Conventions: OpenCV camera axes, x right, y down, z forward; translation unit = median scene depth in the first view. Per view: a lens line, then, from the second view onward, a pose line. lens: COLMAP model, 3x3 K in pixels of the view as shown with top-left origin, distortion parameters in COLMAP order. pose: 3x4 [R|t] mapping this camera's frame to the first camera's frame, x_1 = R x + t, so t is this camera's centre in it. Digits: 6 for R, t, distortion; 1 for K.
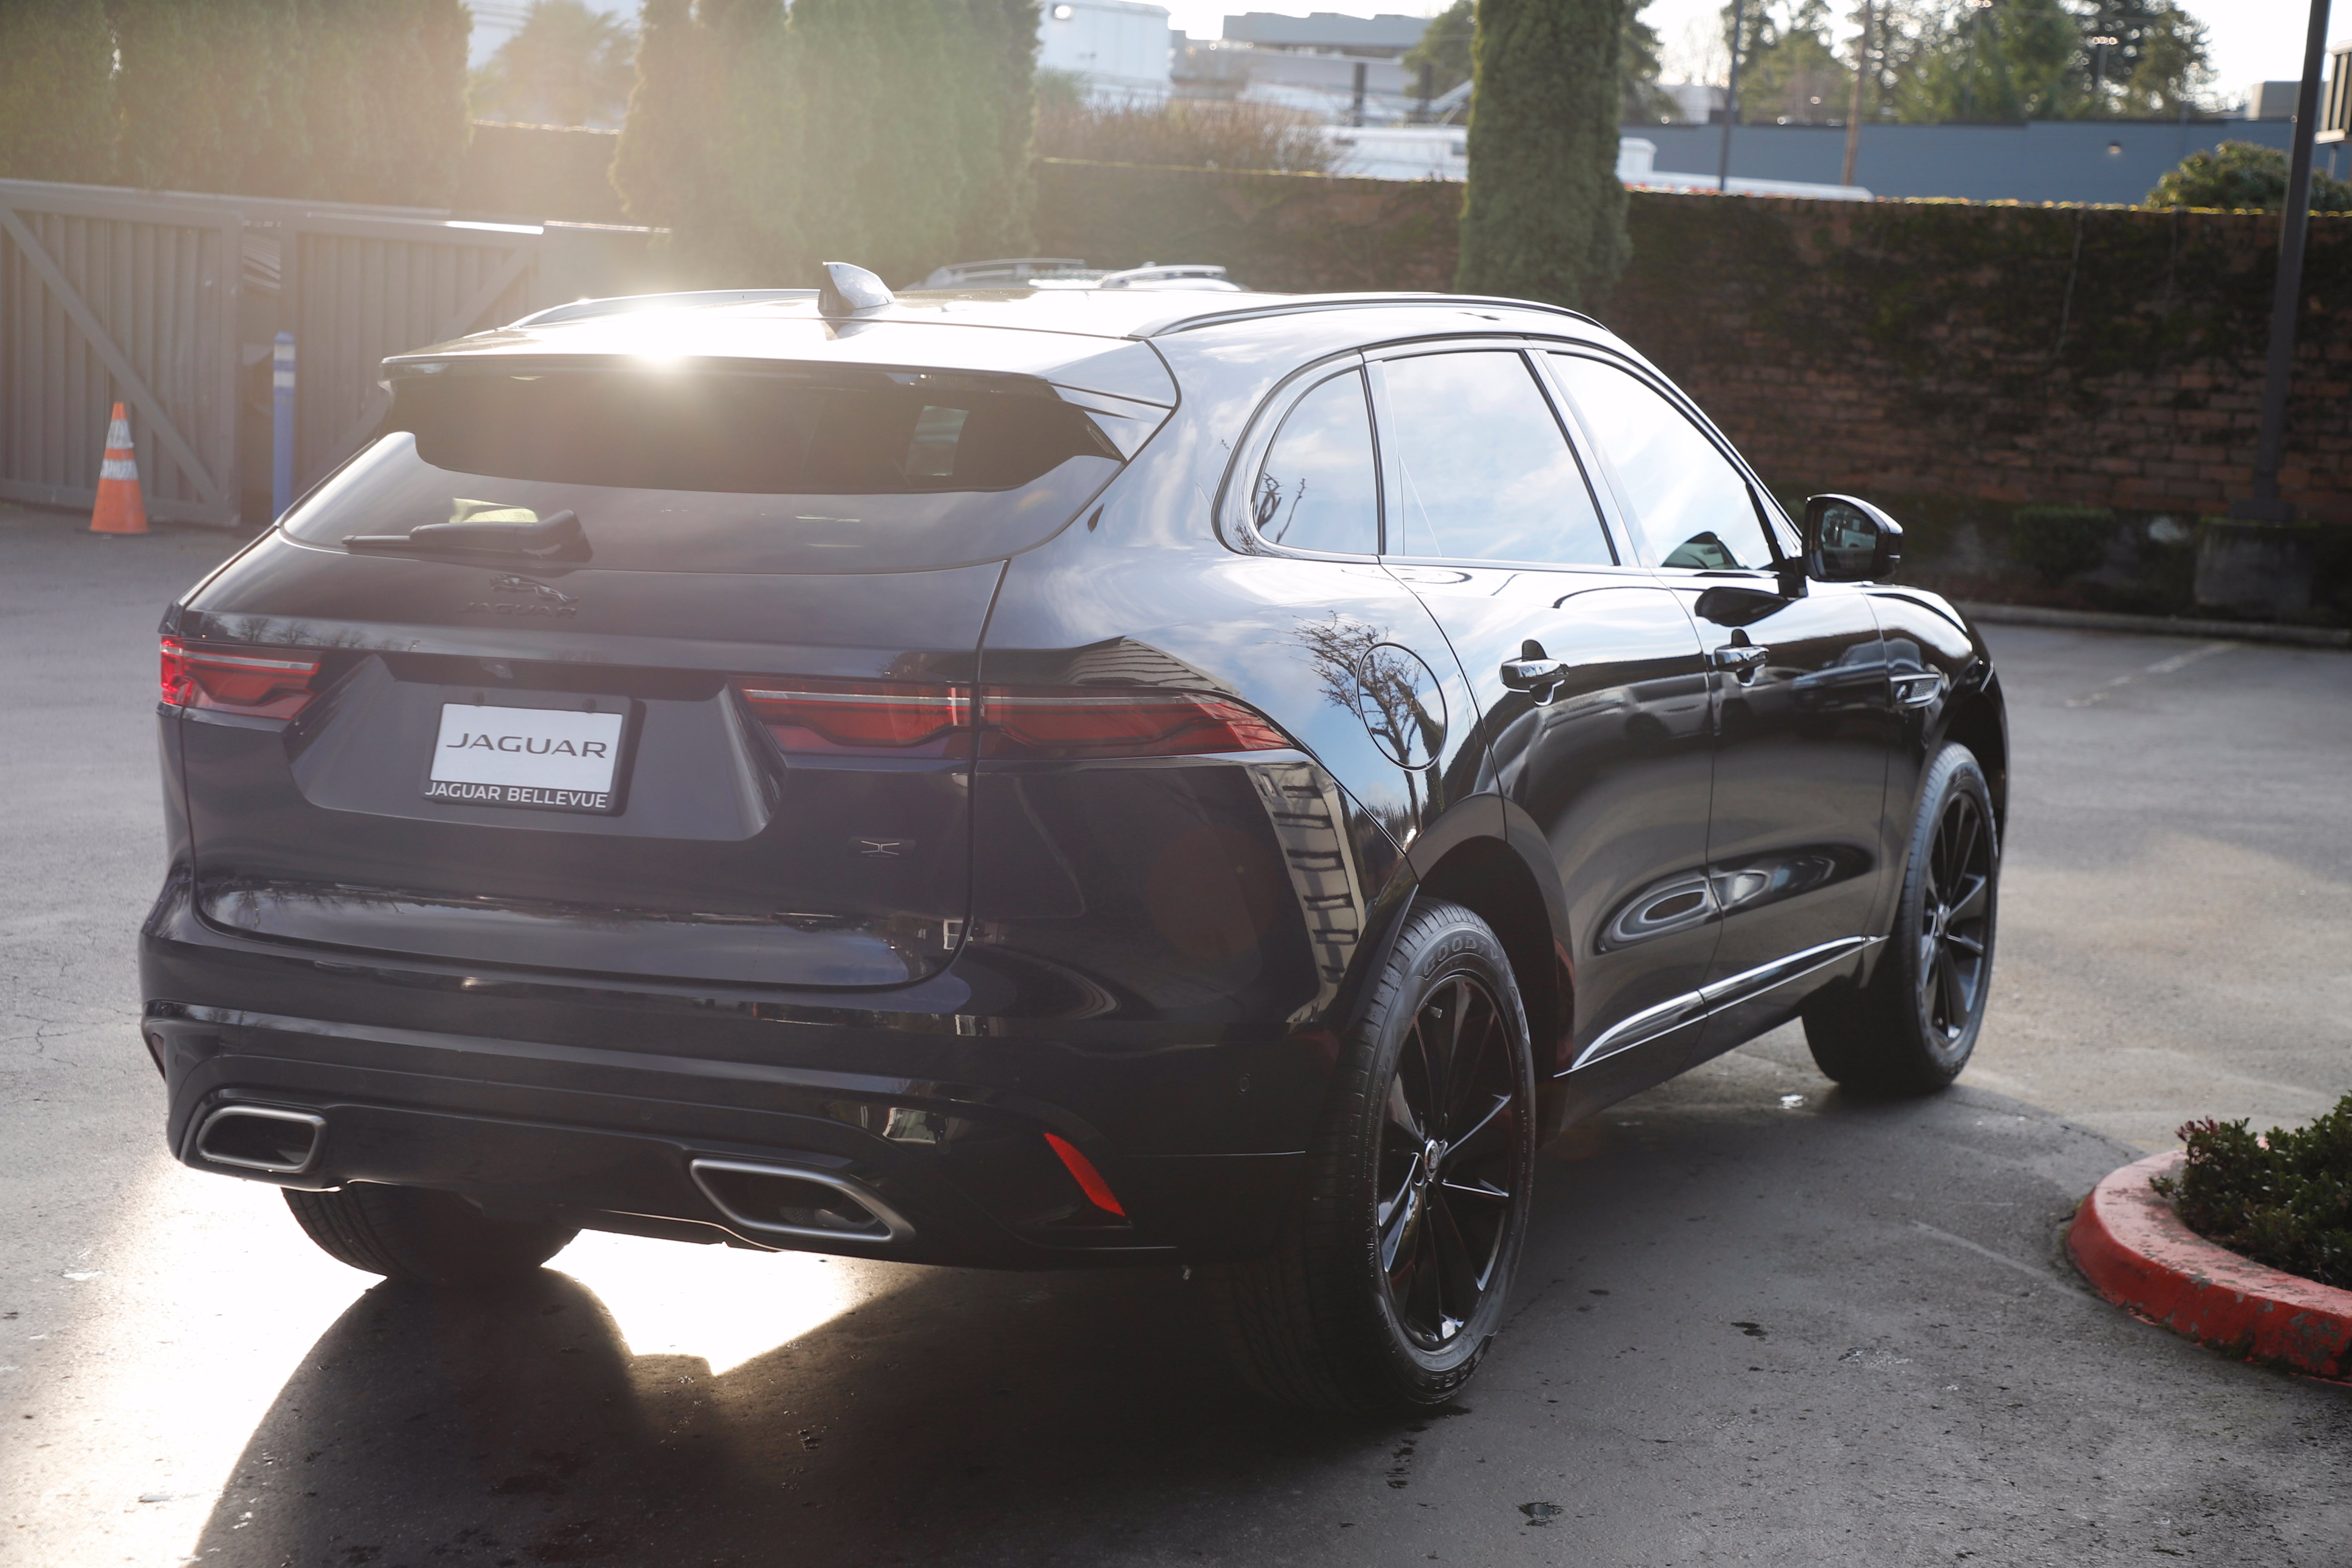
lens RADIAL K [[3648.6, 0, 1175.5], [0, 3648.6, 809.3], [0, 0, 1]] dist [0.272321, -0.063420]
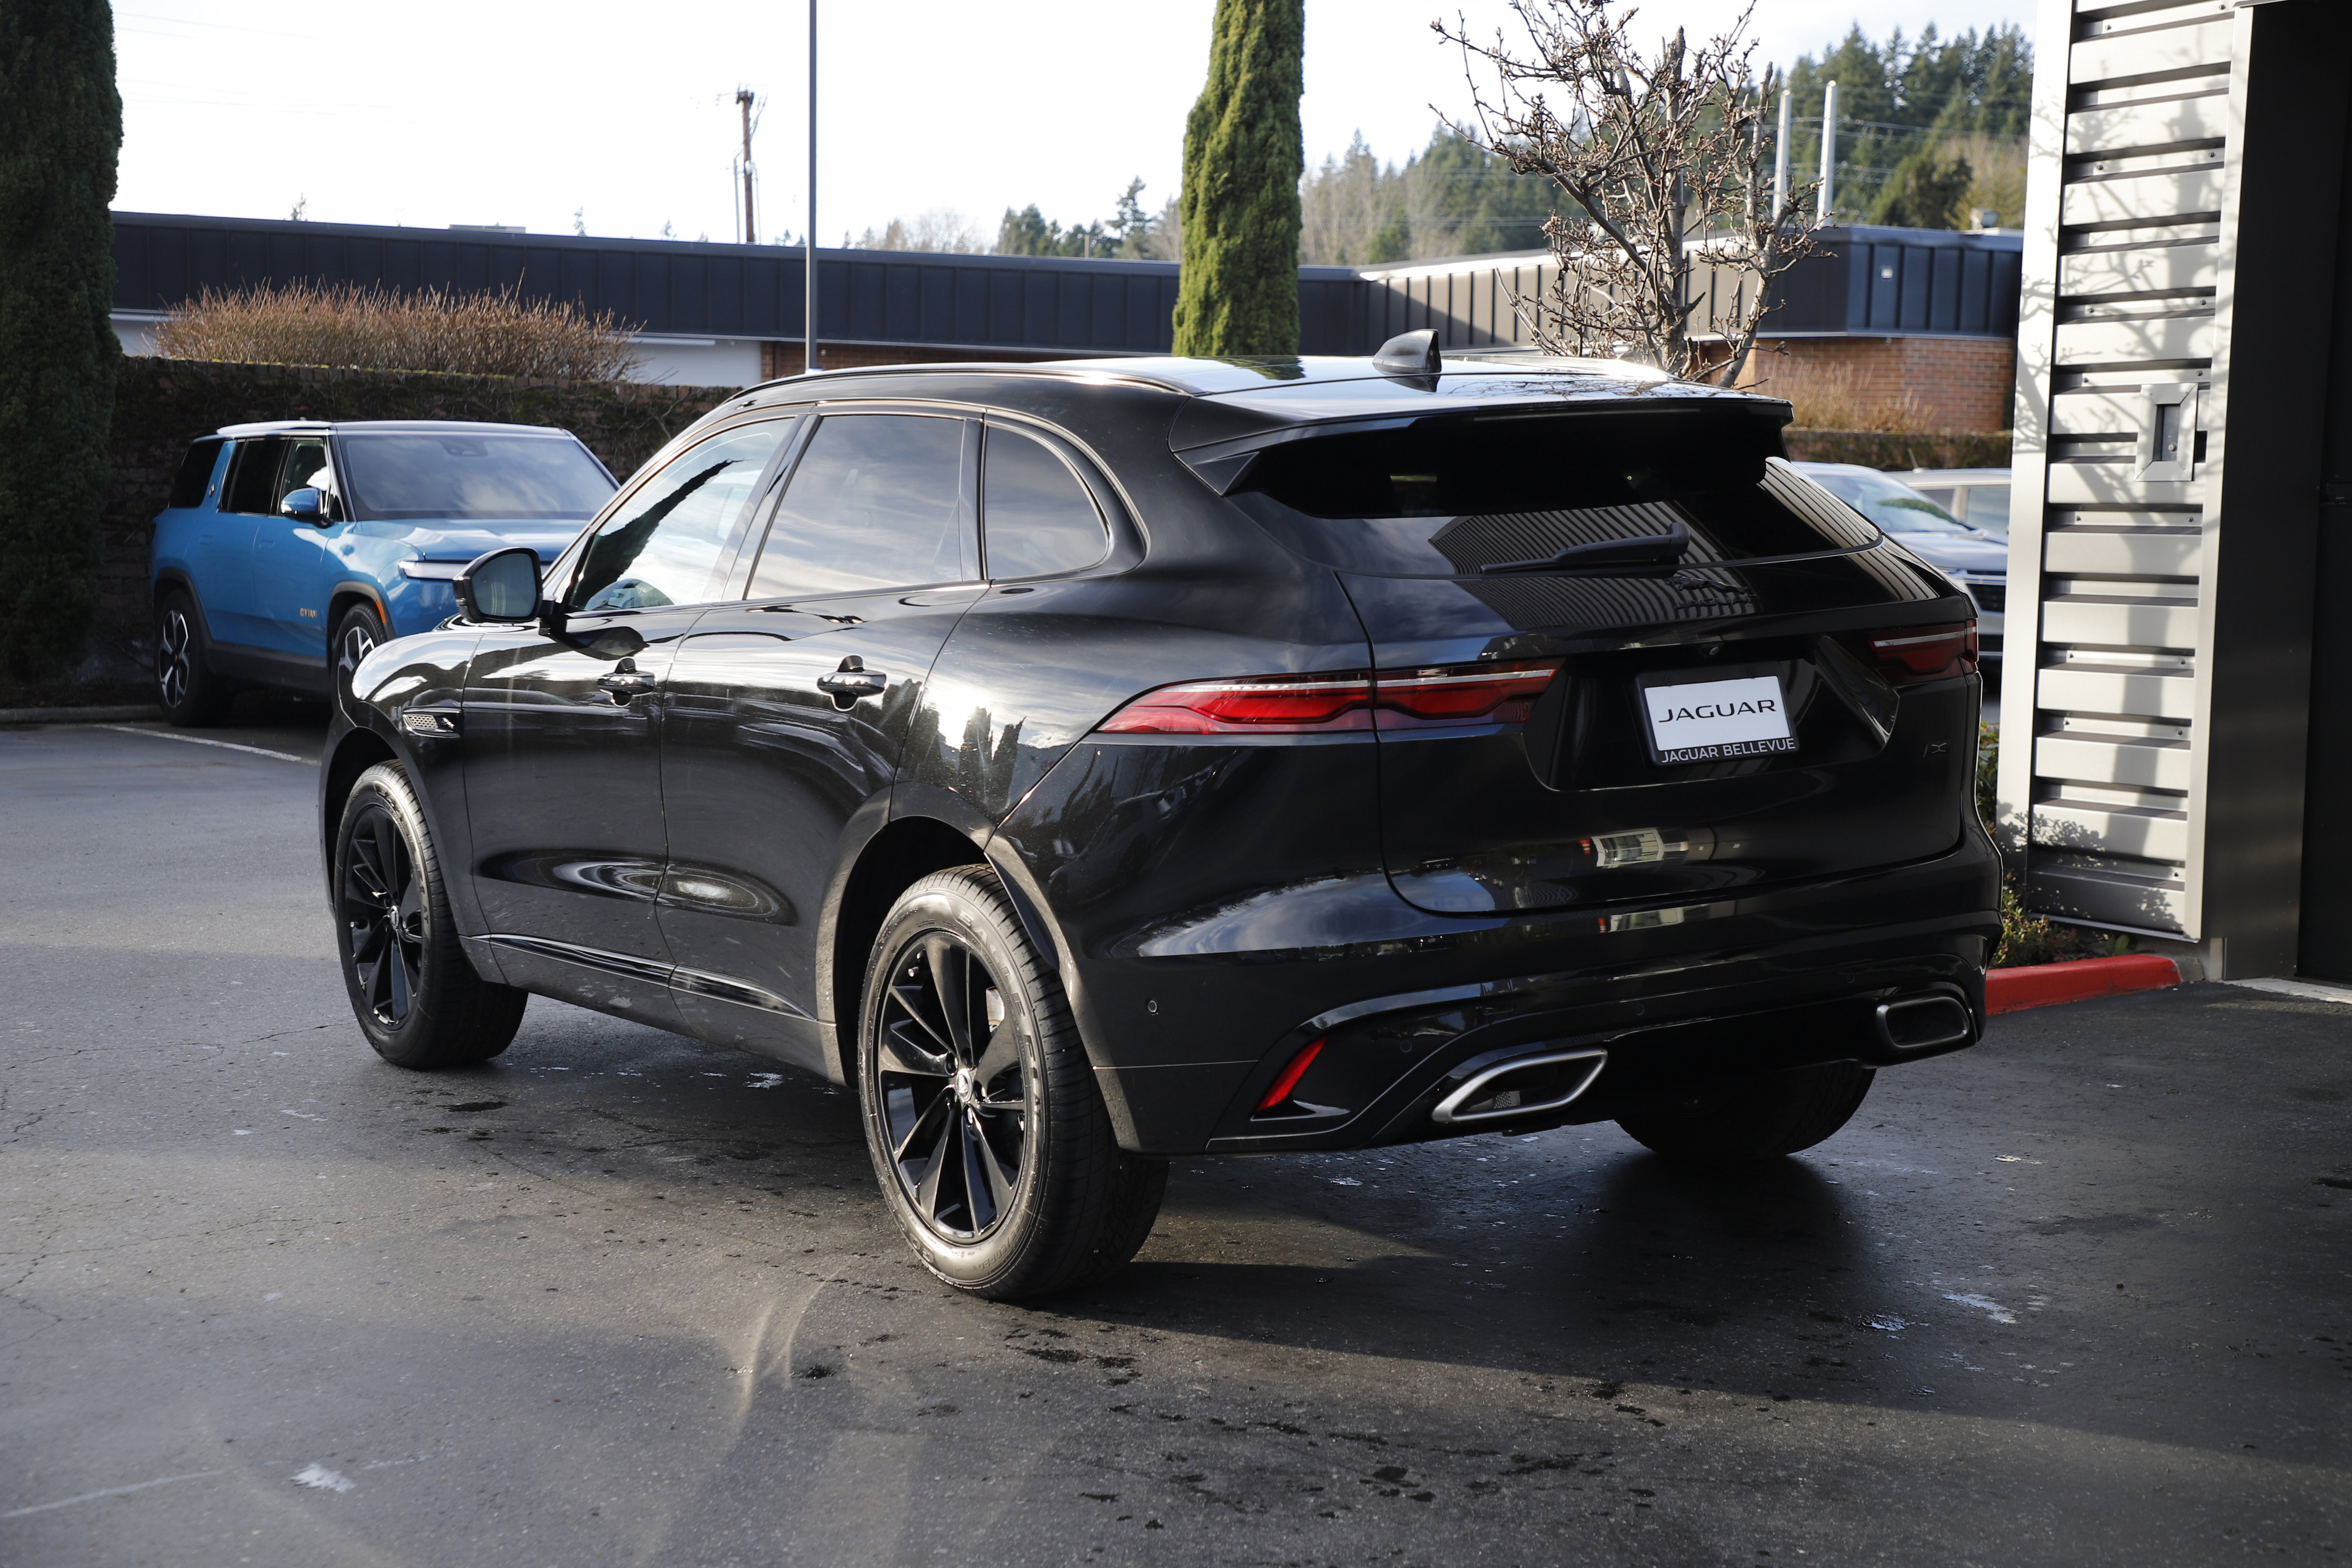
lens RADIAL K [[3329.2, 0, 1176.0], [0, 3329.2, 784.0], [0, 0, 1]] dist [0.248591, -0.015975]
pose [[0.519367, -0.117759, 0.846398, -0.265365], [0.141940, 0.988589, 0.050445, -0.016398], [-0.842681, 0.093938, 0.530156, 0.120844]]
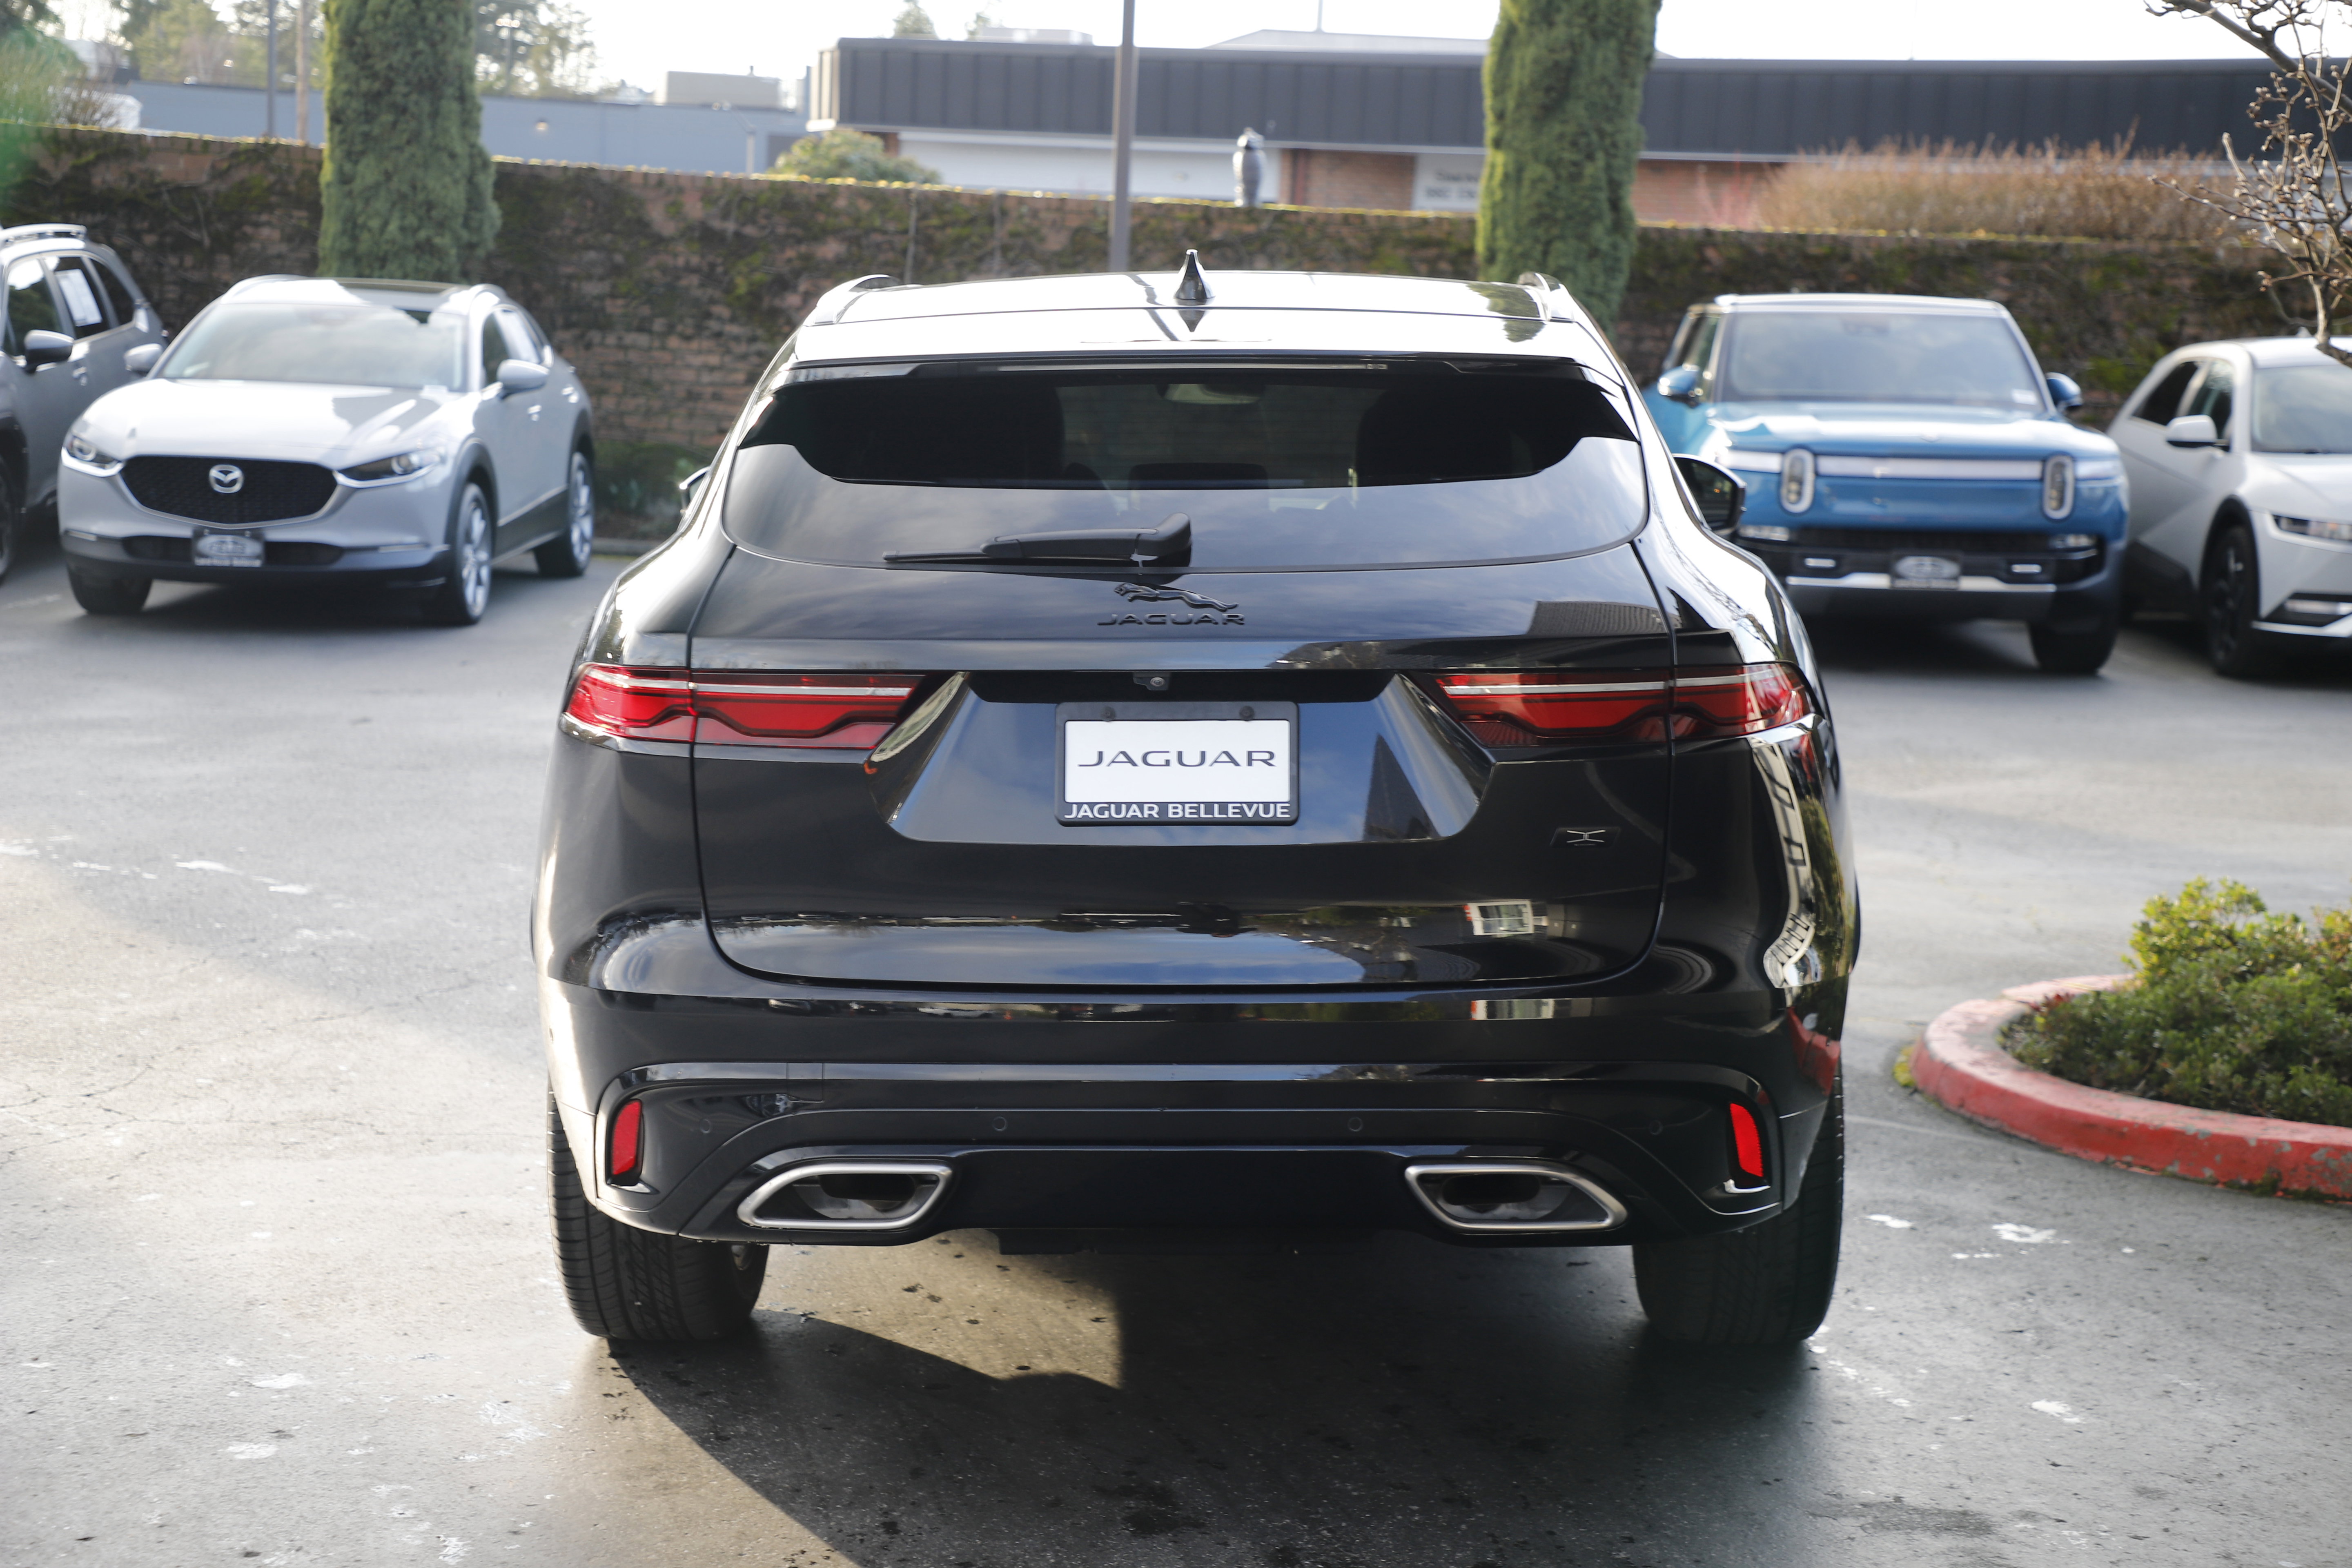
lens RADIAL K [[3454.8, 0, 1176.0], [0, 3454.8, 784.0], [0, 0, 1]] dist [0.273114, -0.026009]
pose [[0.908601, -0.070621, 0.411651, -0.118904], [0.066284, 0.997492, 0.024823, -0.007214], [-0.412371, 0.004731, 0.911004, 0.038014]]
